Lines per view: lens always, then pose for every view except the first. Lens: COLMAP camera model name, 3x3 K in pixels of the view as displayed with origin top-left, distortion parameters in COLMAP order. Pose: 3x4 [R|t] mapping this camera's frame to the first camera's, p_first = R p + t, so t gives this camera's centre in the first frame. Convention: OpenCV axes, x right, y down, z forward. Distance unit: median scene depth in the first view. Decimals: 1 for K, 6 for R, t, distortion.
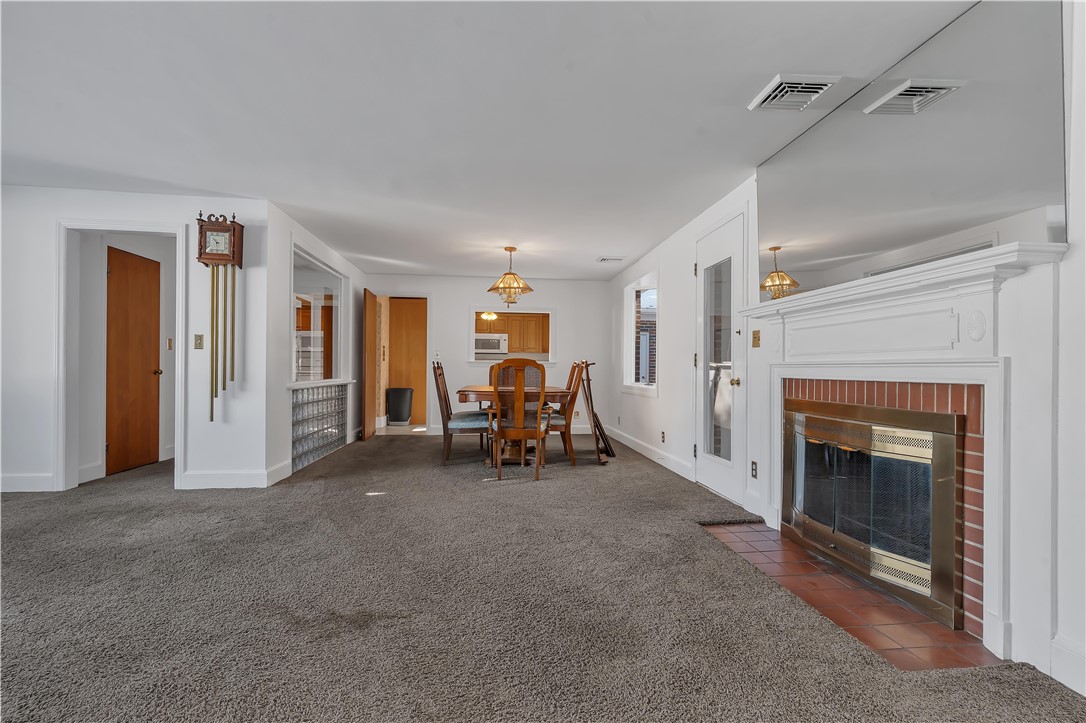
lens RADIAL K [[515.2, 0, 546.2], [0, 515.2, 370.3], [0, 0, 1]] dist [-0.001037, -0.000303]
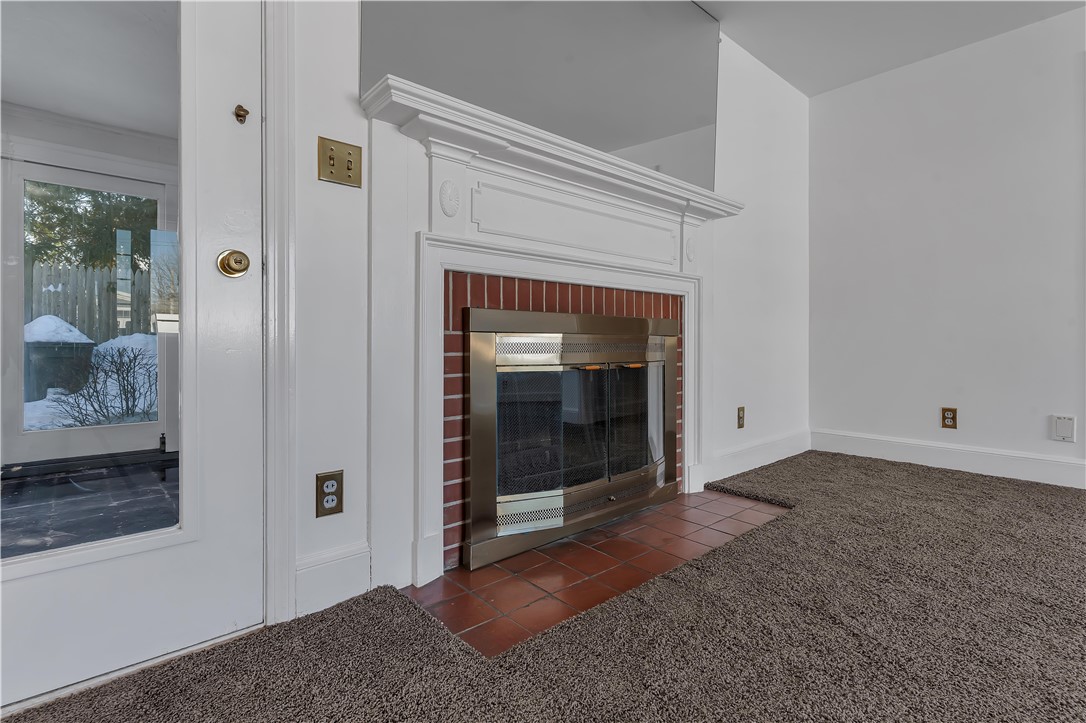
lens RADIAL K [[527.4, 0, 546.0], [0, 527.4, 341.6], [0, 0, 1]] dist [0.000452, 0.000101]
pose [[-0.575403, -0.005654, 0.817850, -0.014408], [-0.002544, 0.999984, 0.005123, 0.064518], [-0.817866, 0.000867, -0.575408, 0.946240]]
